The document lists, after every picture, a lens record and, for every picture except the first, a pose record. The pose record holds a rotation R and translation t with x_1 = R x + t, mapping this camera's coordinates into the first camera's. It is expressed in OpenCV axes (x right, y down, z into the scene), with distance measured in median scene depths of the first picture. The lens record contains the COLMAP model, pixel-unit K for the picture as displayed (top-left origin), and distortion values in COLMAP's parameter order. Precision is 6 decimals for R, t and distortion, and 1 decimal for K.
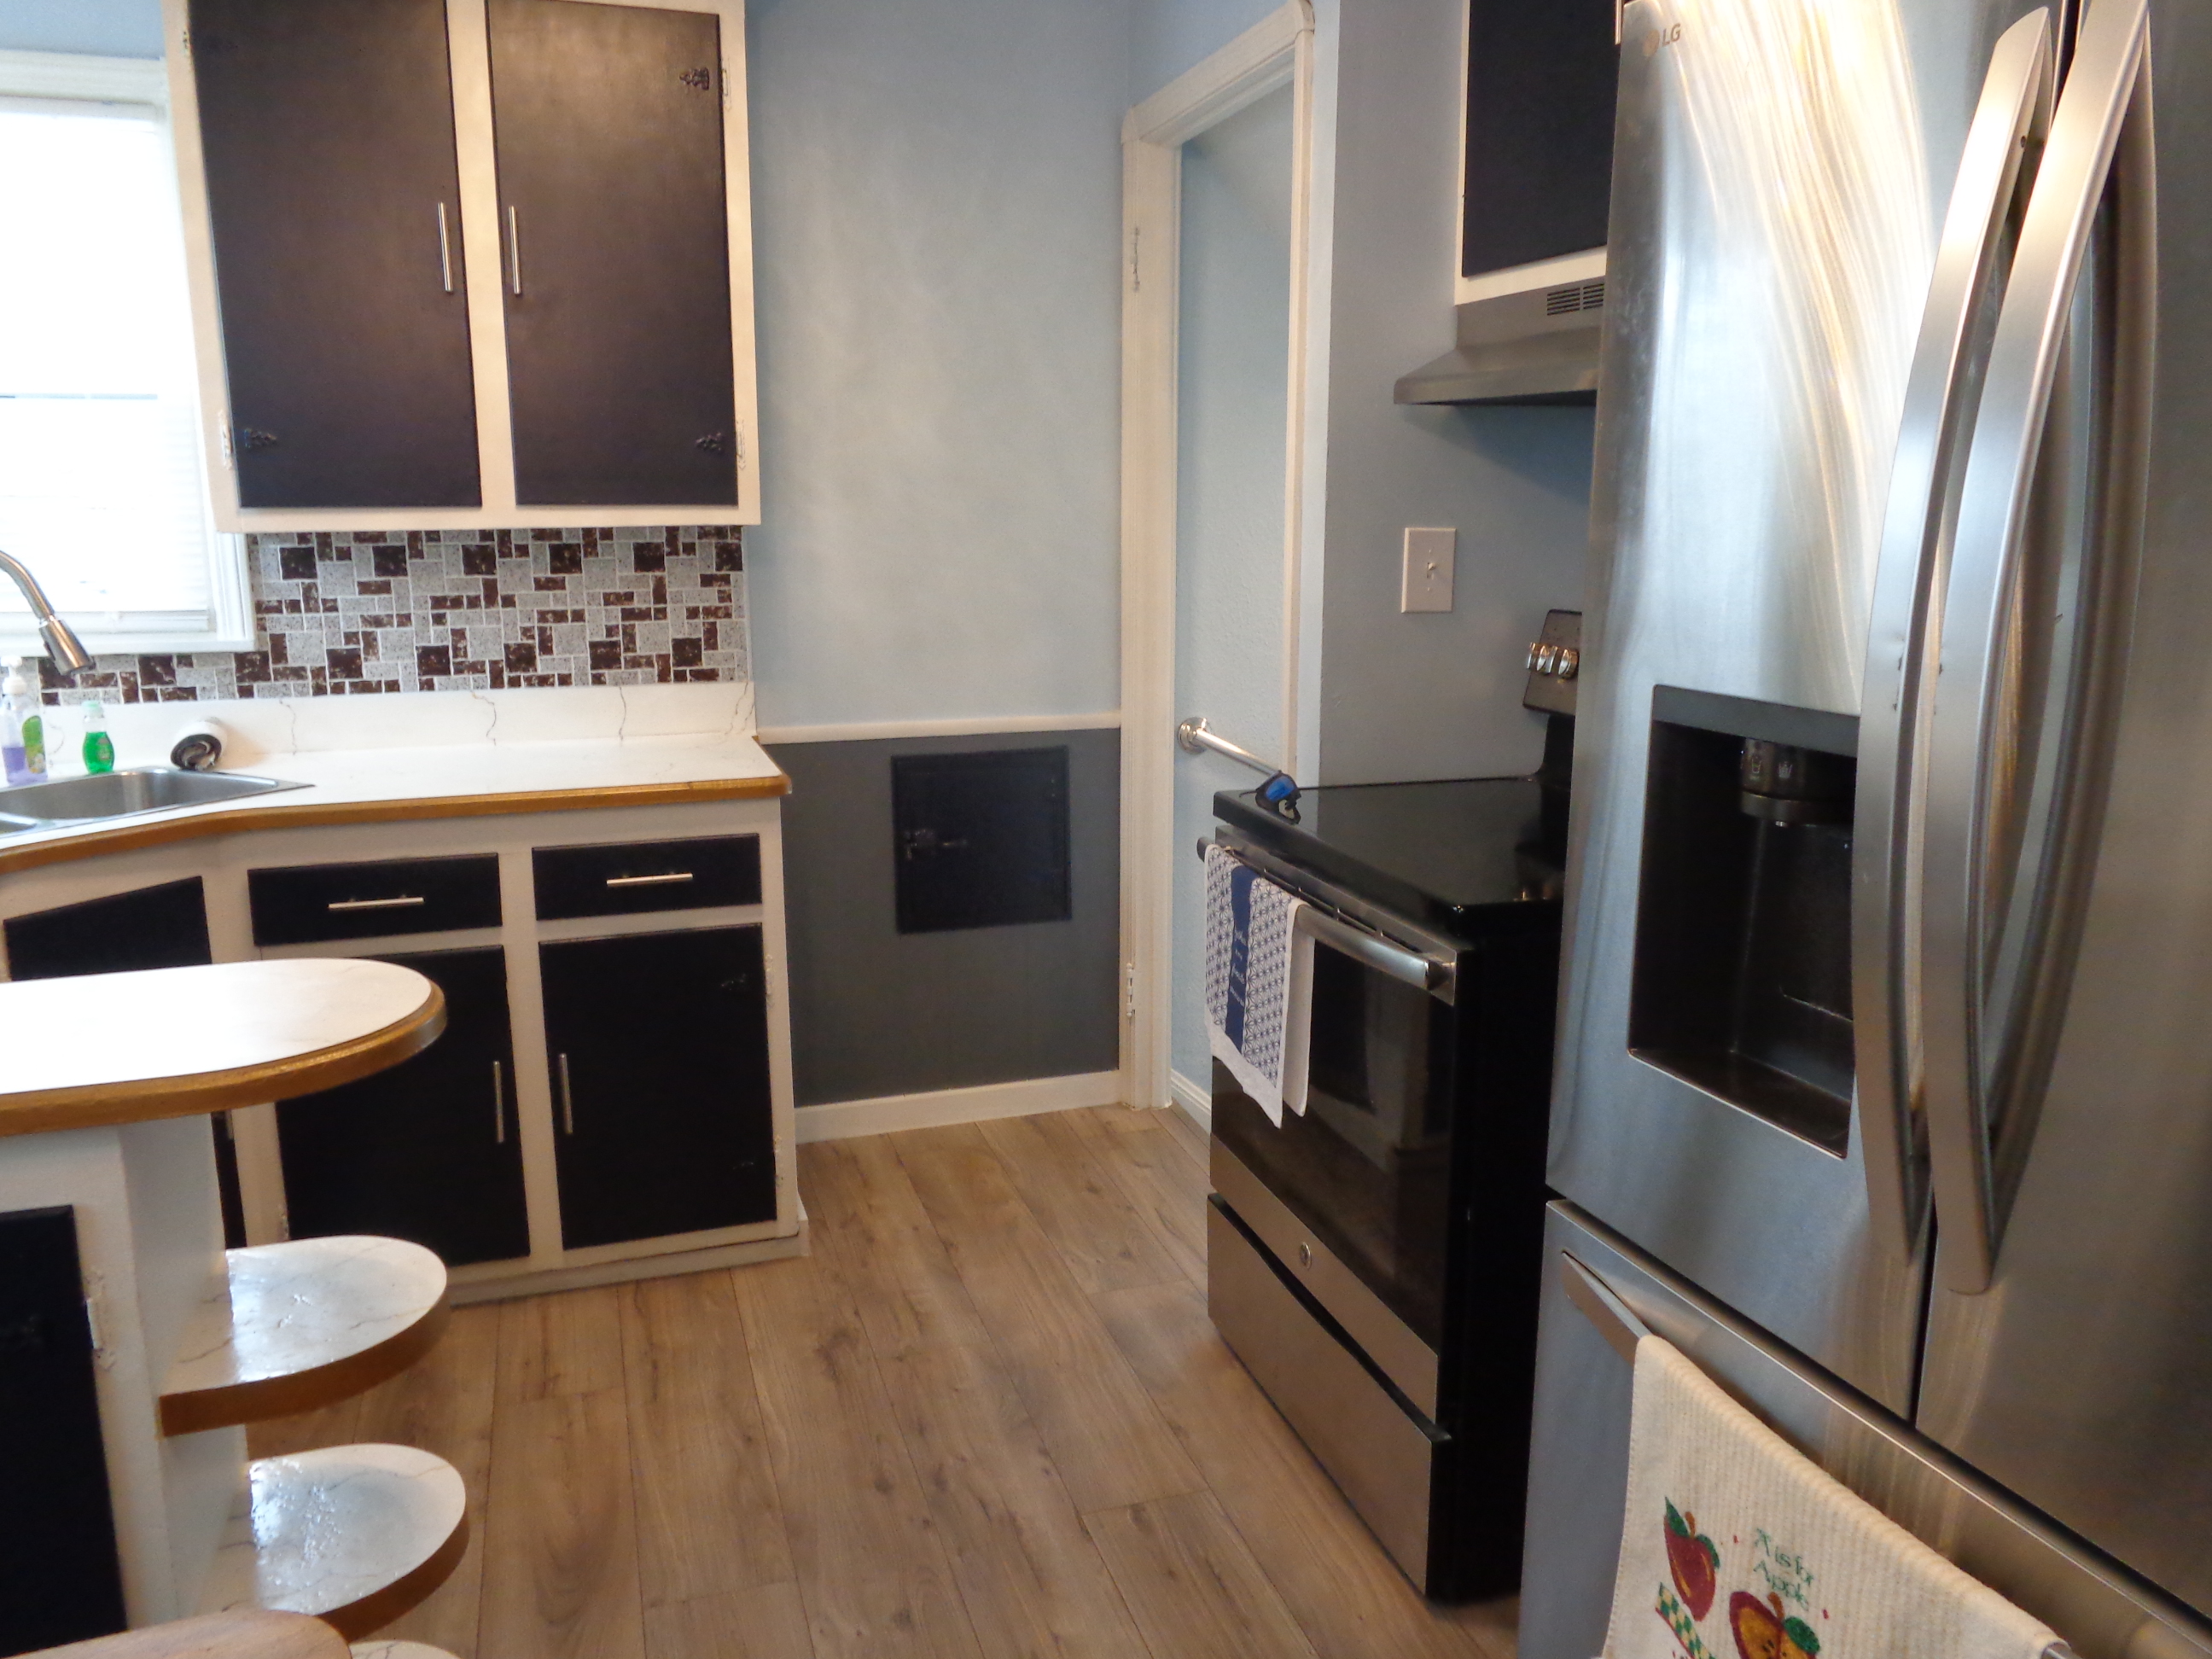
lens RADIAL K [[1669.7, 0, 1111.8], [0, 1669.7, 808.5], [0, 0, 1]] dist [0.000053, 0.009395]
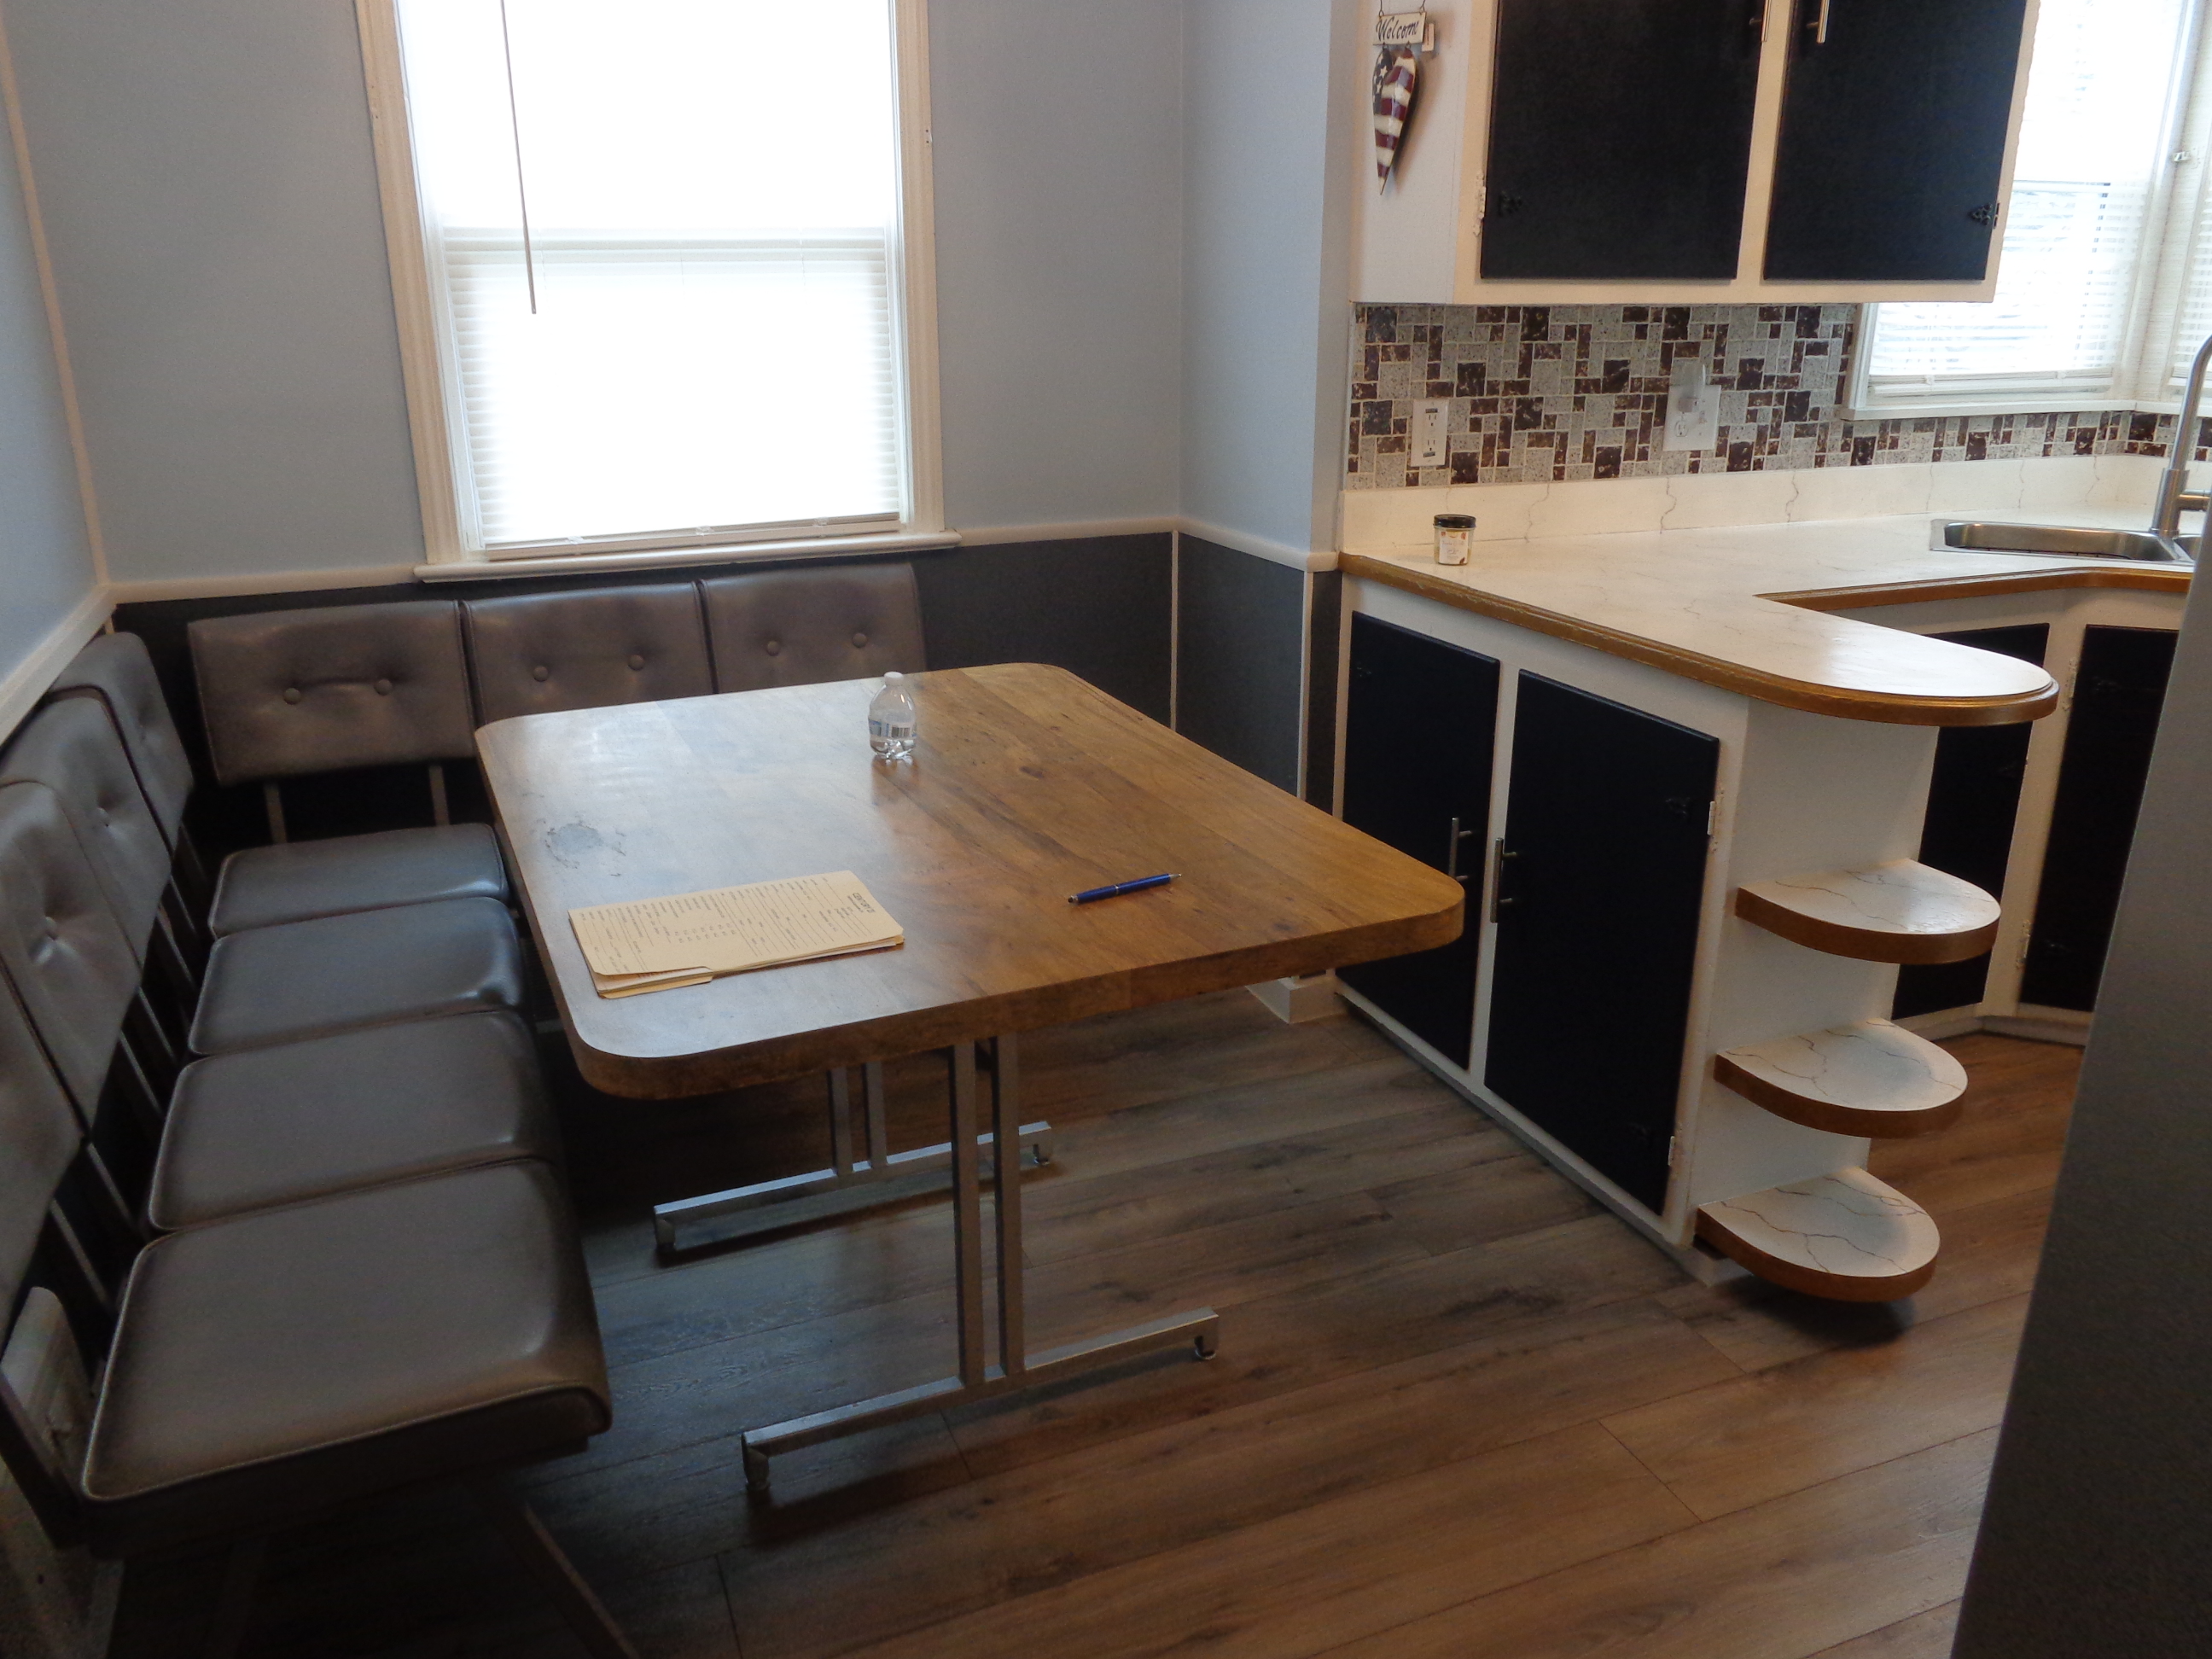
lens RADIAL K [[1669.7, 0, 1117.4], [0, 1669.7, 812.2], [0, 0, 1]] dist [0.000053, 0.009395]
pose [[0.075717, 0.313384, -0.946603, 0.417359], [-0.194066, 0.935807, 0.294286, -0.023688], [0.978062, 0.161421, 0.131674, 0.129365]]
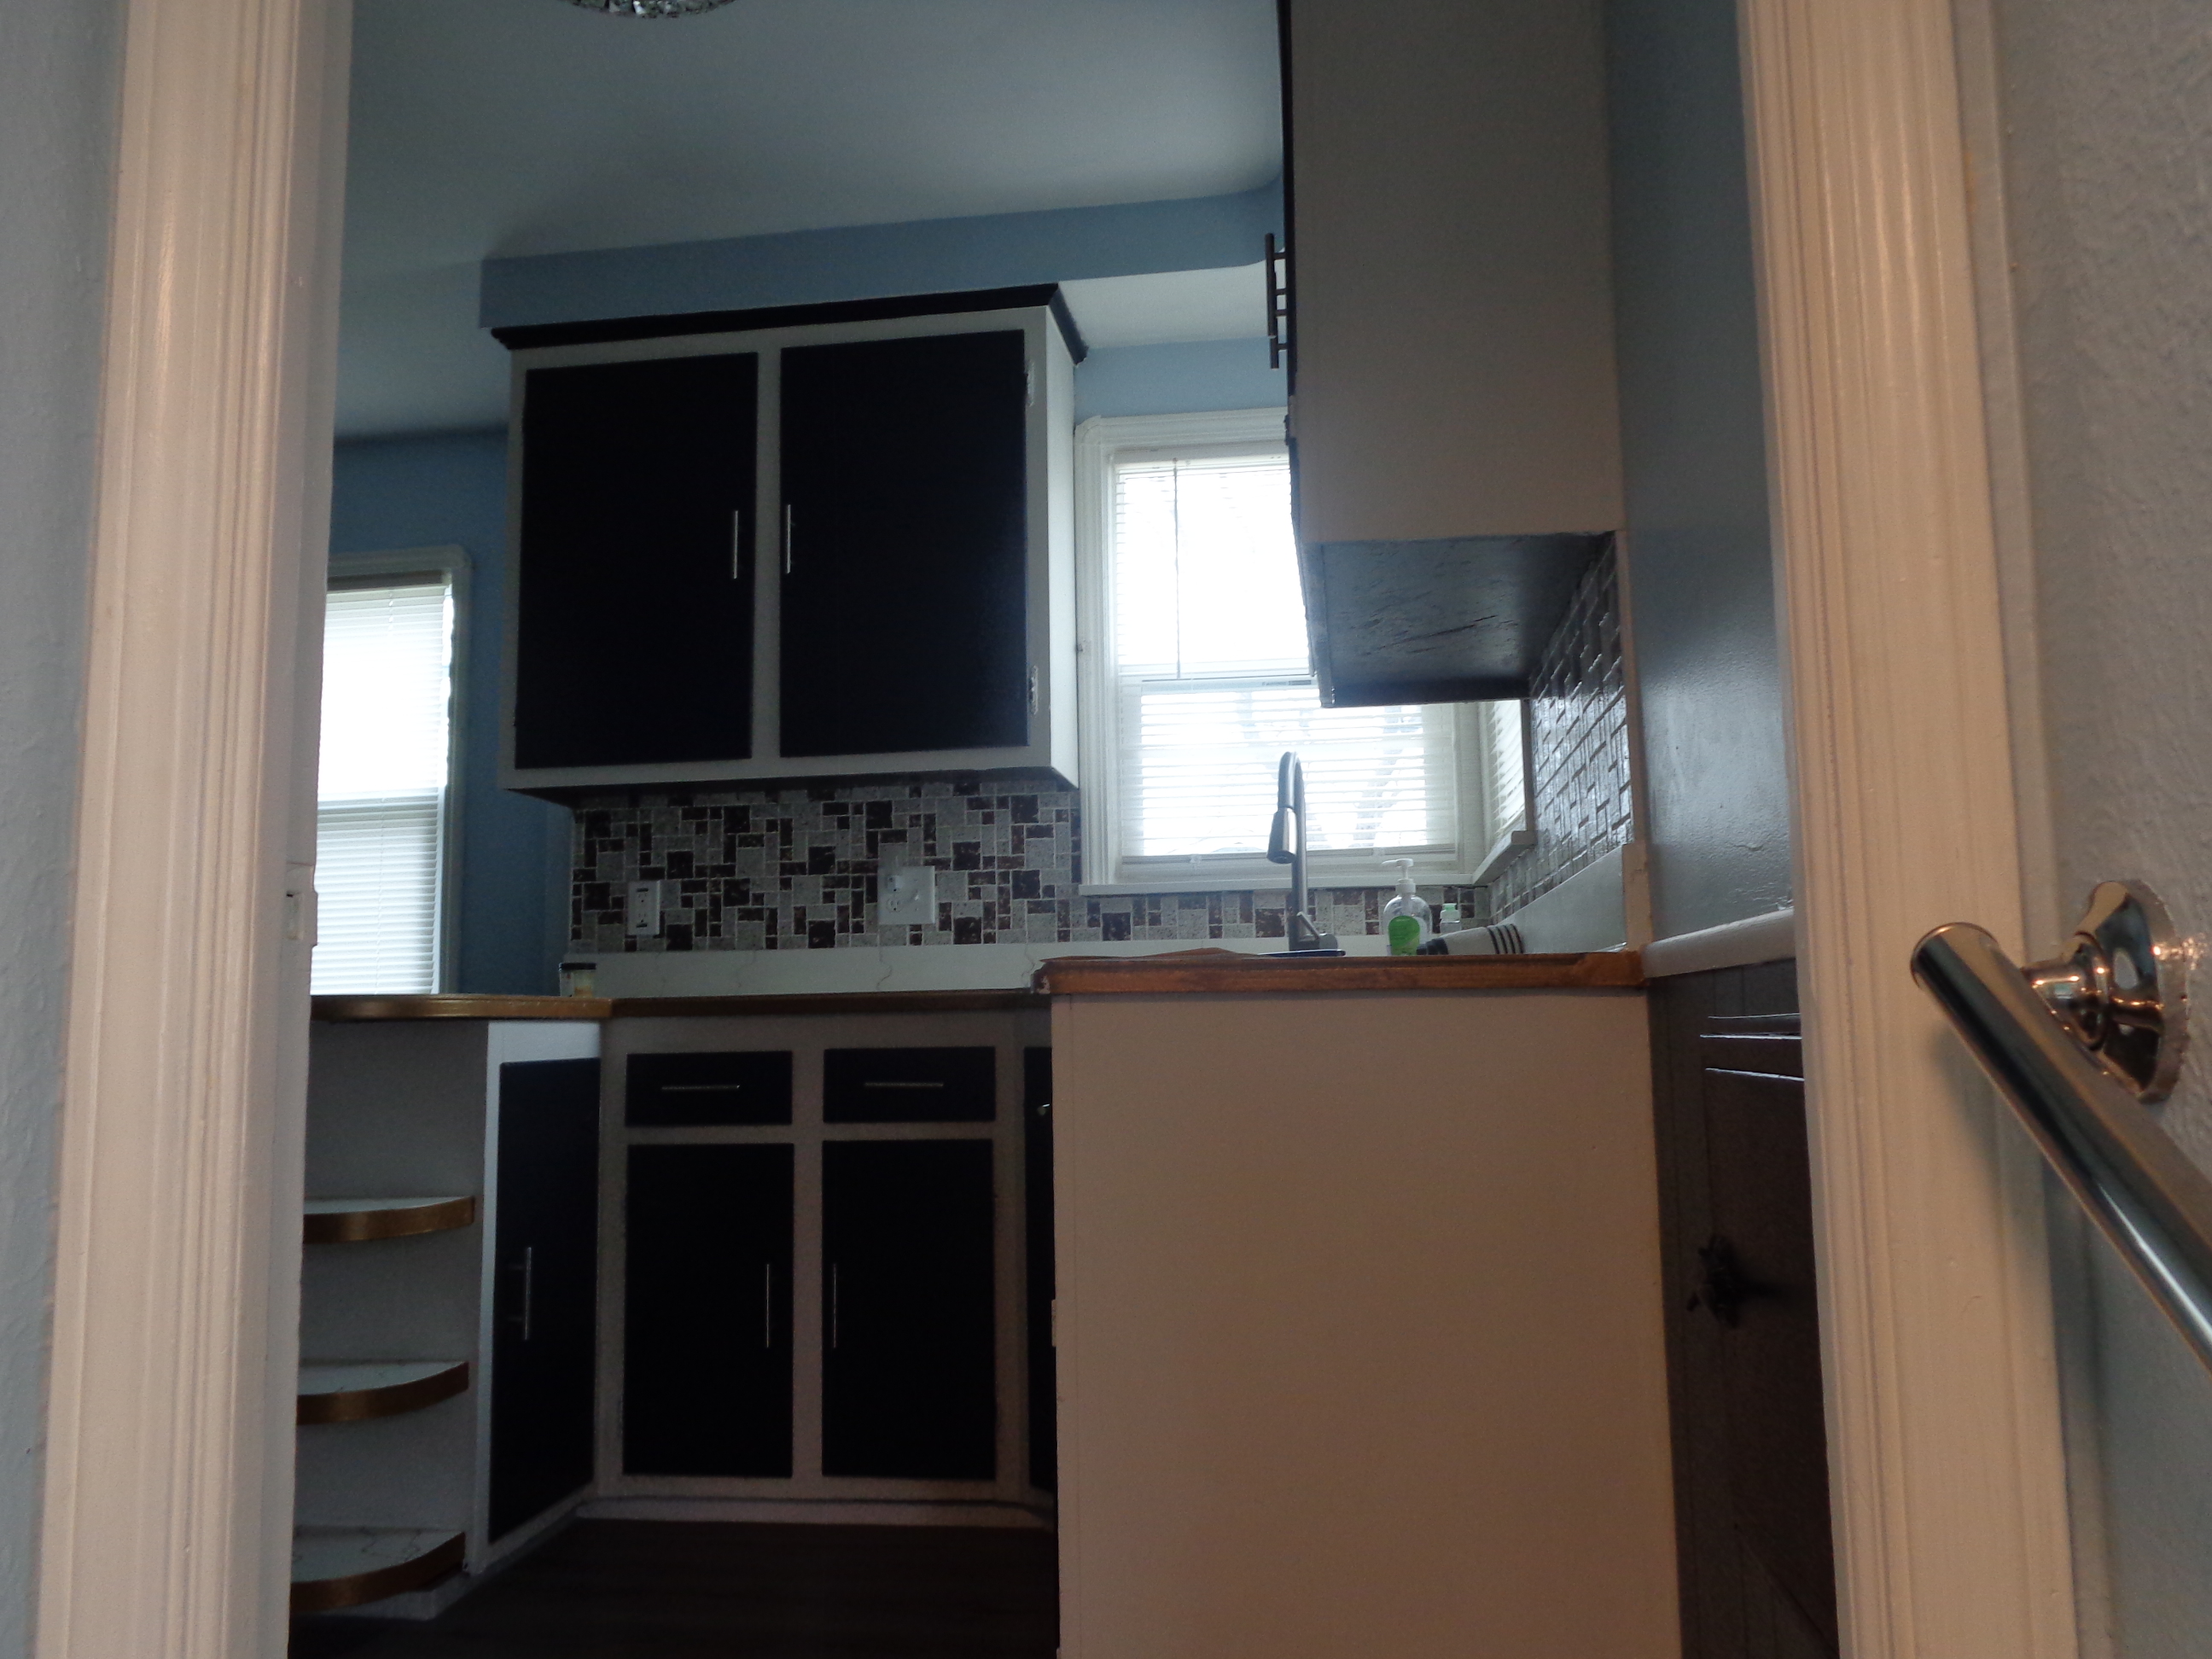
lens RADIAL K [[1669.7, 0, 1099.5], [0, 1669.7, 827.3], [0, 0, 1]] dist [0.000053, 0.009395]
pose [[-0.454994, -0.079985, -0.886895, 0.334822], [-0.146692, 0.989084, -0.013945, -0.070466], [0.878329, 0.123755, -0.461761, 1.318811]]
